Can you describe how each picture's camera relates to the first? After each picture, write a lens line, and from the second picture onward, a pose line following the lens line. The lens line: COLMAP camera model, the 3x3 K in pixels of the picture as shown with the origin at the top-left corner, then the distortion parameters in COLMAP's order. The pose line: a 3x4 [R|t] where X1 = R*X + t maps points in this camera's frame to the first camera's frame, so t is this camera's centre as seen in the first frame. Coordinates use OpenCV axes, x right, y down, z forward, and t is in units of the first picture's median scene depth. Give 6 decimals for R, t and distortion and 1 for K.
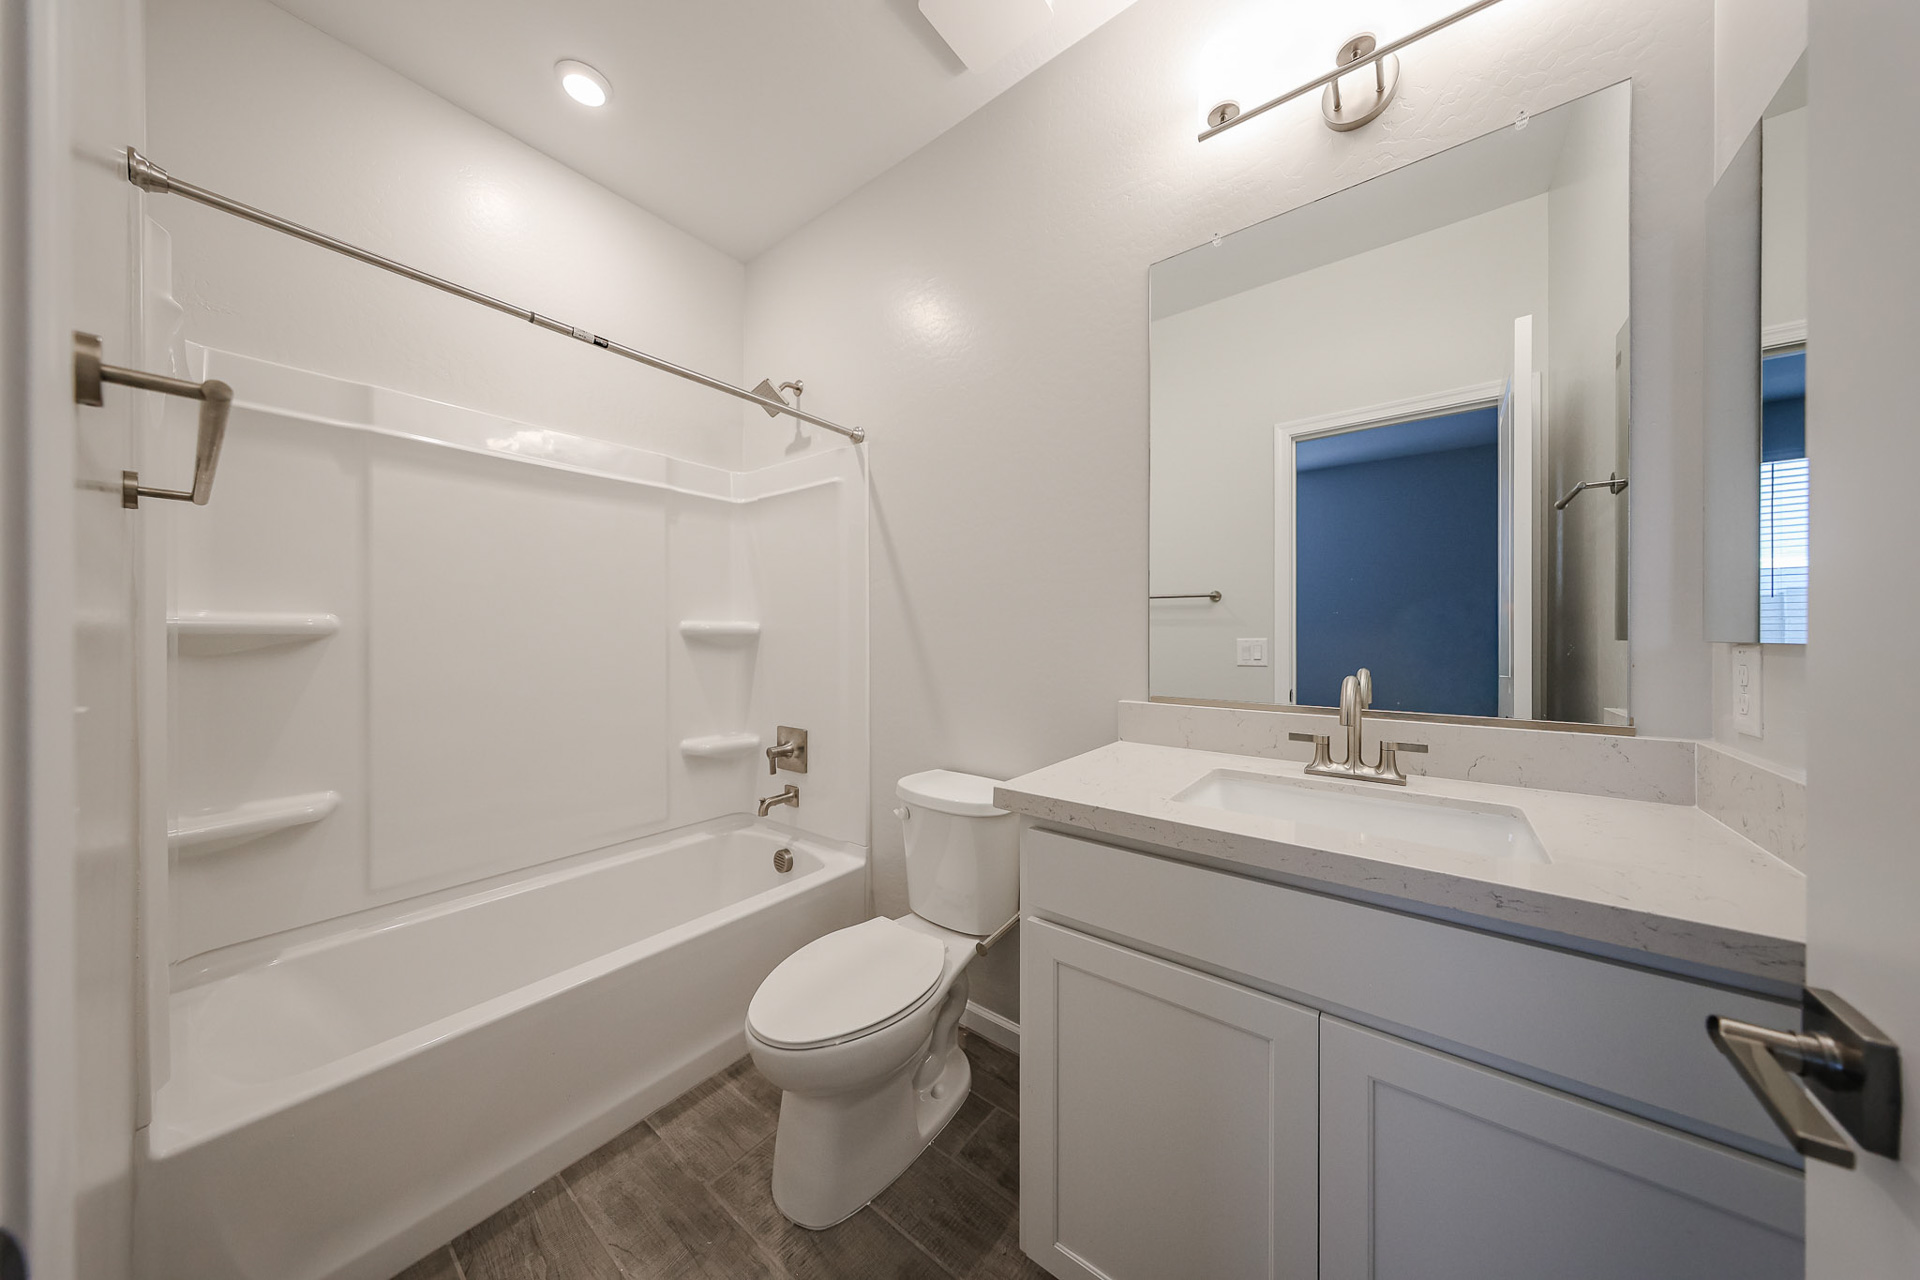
lens RADIAL K [[595.1, 0, 962.6], [0, 595.1, 634.8], [0, 0, 1]] dist [-0.015133, 0.000008]
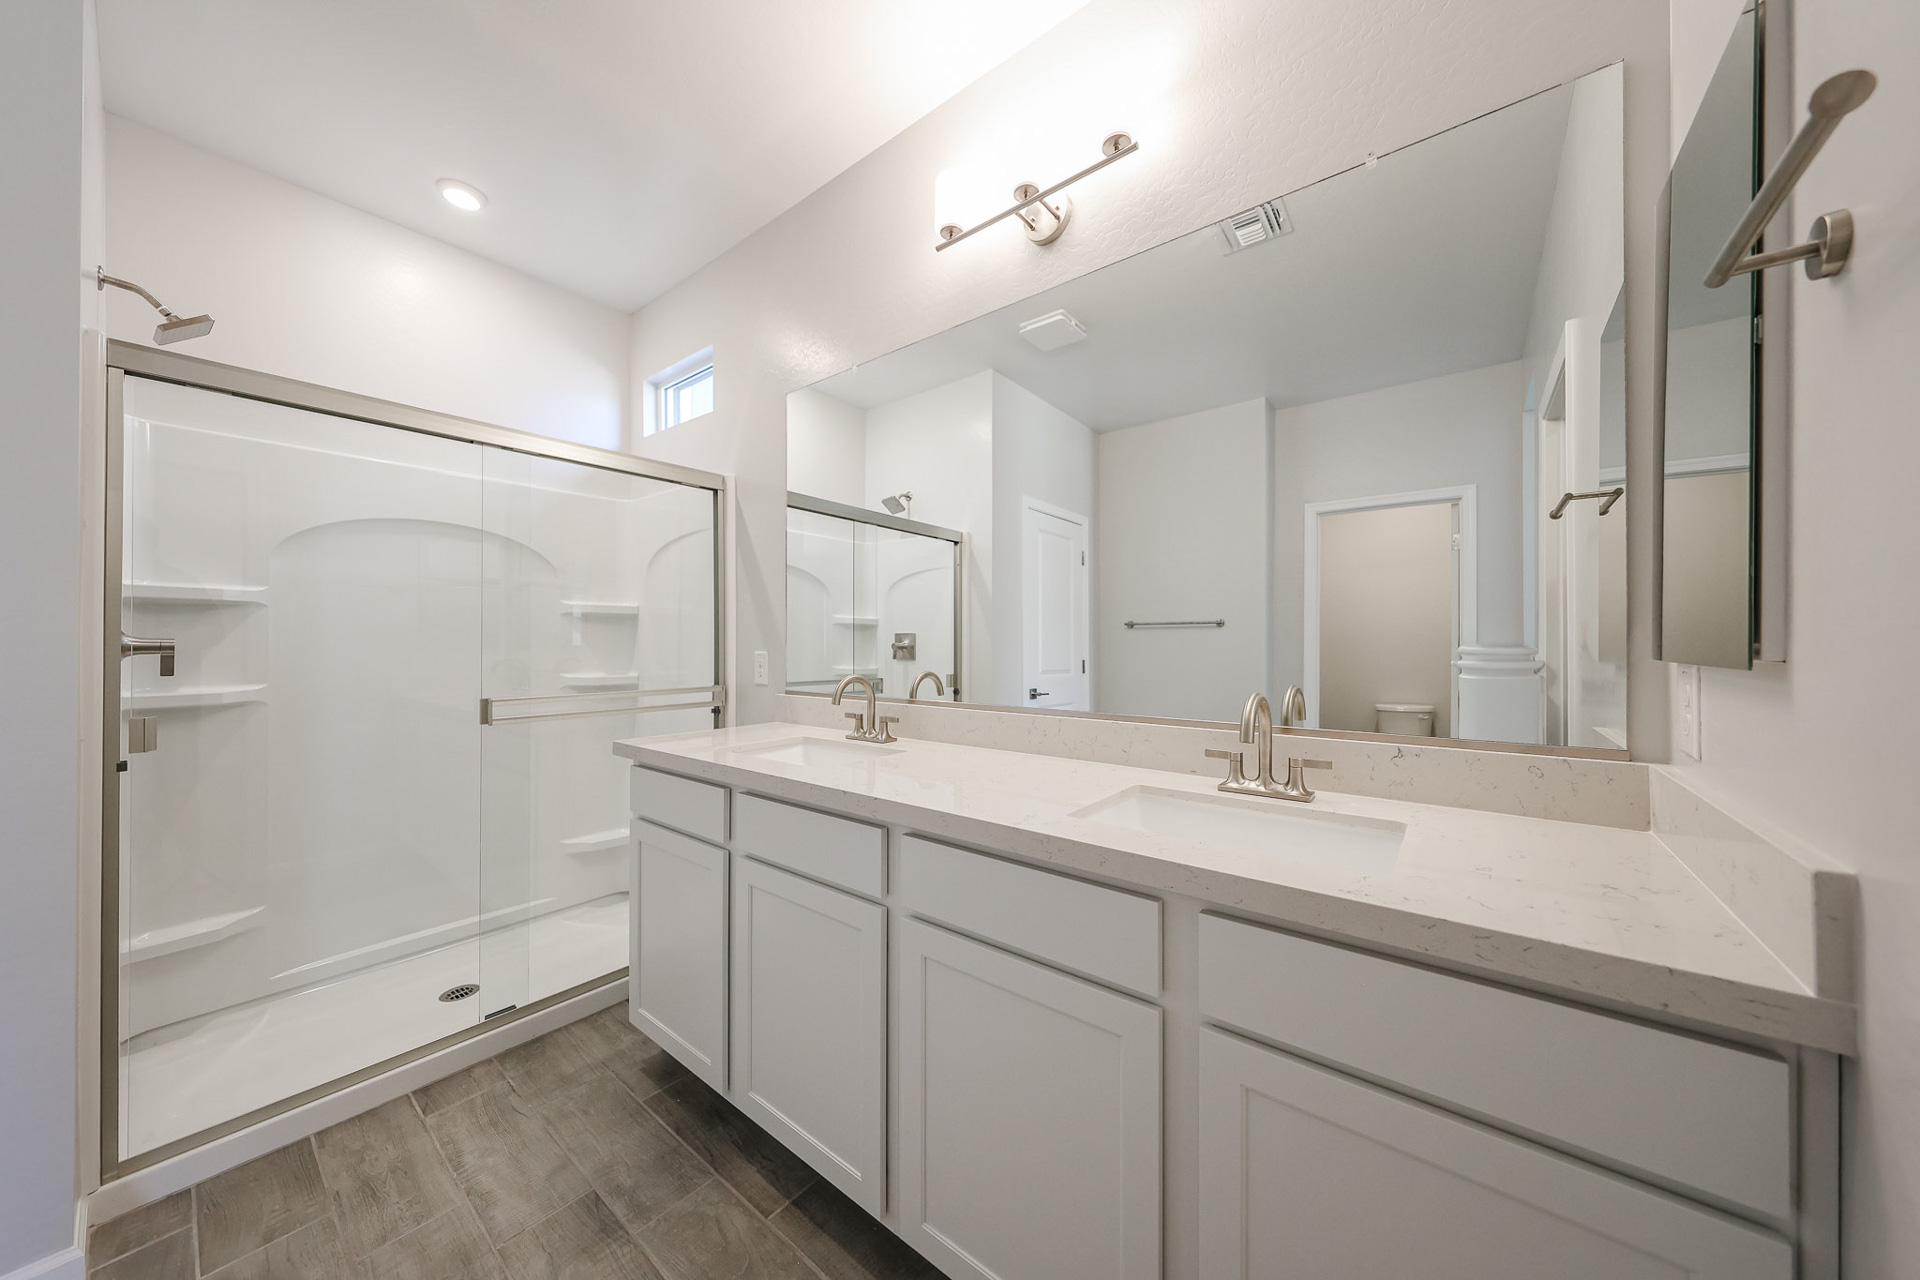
lens RADIAL K [[674.2, 0, 971.9], [0, 674.2, 647.7], [0, 0, 1]] dist [-0.001734, 0.000029]
pose [[0.999502, 0.002326, -0.031455, 0.208632], [-0.002506, 0.999981, -0.005667, 0.001246], [0.031442, 0.005743, 0.999489, -0.164379]]
